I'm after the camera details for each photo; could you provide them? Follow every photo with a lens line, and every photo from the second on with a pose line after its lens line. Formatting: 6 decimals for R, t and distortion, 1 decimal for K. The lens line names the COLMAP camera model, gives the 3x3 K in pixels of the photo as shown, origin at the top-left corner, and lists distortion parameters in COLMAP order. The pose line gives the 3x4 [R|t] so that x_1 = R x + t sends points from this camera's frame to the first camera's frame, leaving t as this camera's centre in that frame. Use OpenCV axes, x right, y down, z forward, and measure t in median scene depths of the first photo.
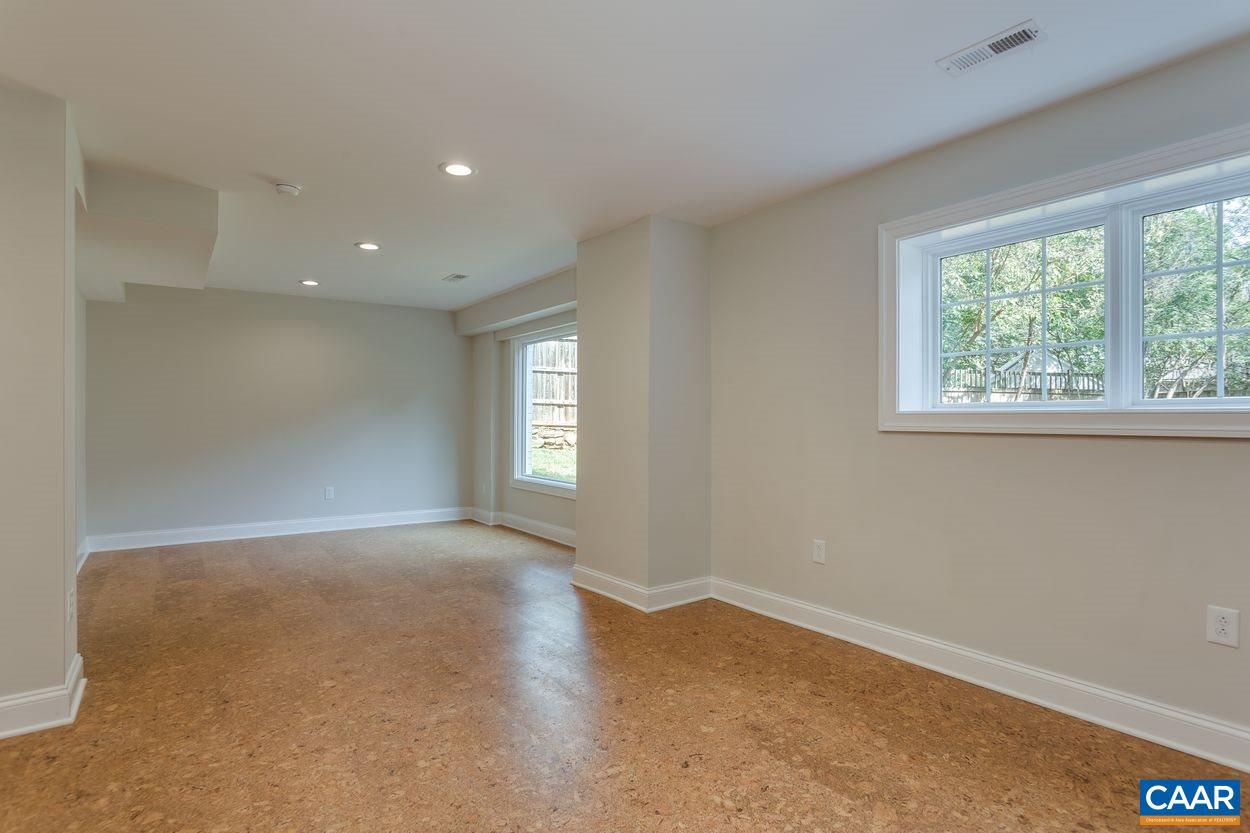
lens RADIAL K [[631.8, 0, 623.1], [0, 631.8, 420.6], [0, 0, 1]] dist [0.000811, 0.000145]
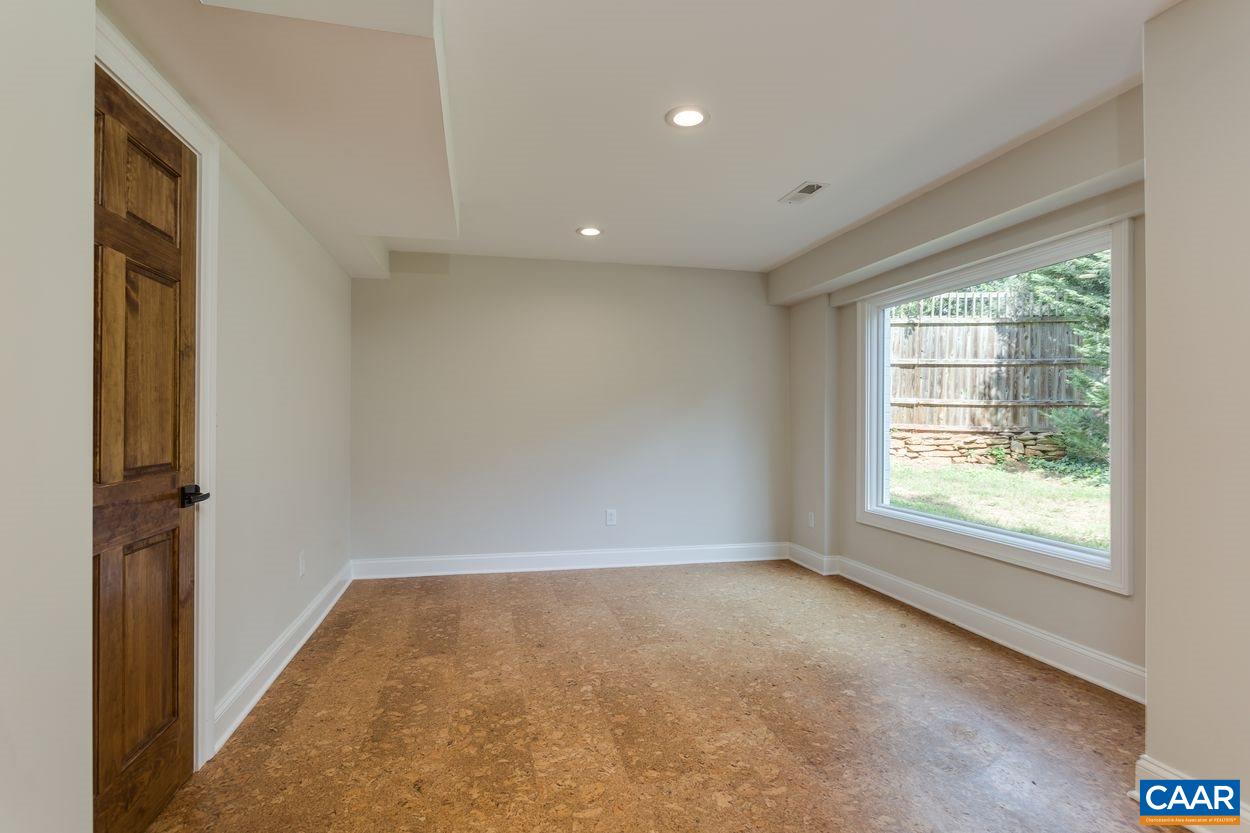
lens RADIAL K [[631.8, 0, 625.6], [0, 631.8, 418.0], [0, 0, 1]] dist [0.000811, 0.000145]
pose [[0.924784, -0.001567, -0.380490, -0.168823], [-0.000269, 0.999989, -0.004772, -0.001758], [0.380493, 0.004516, 0.924773, 0.321100]]
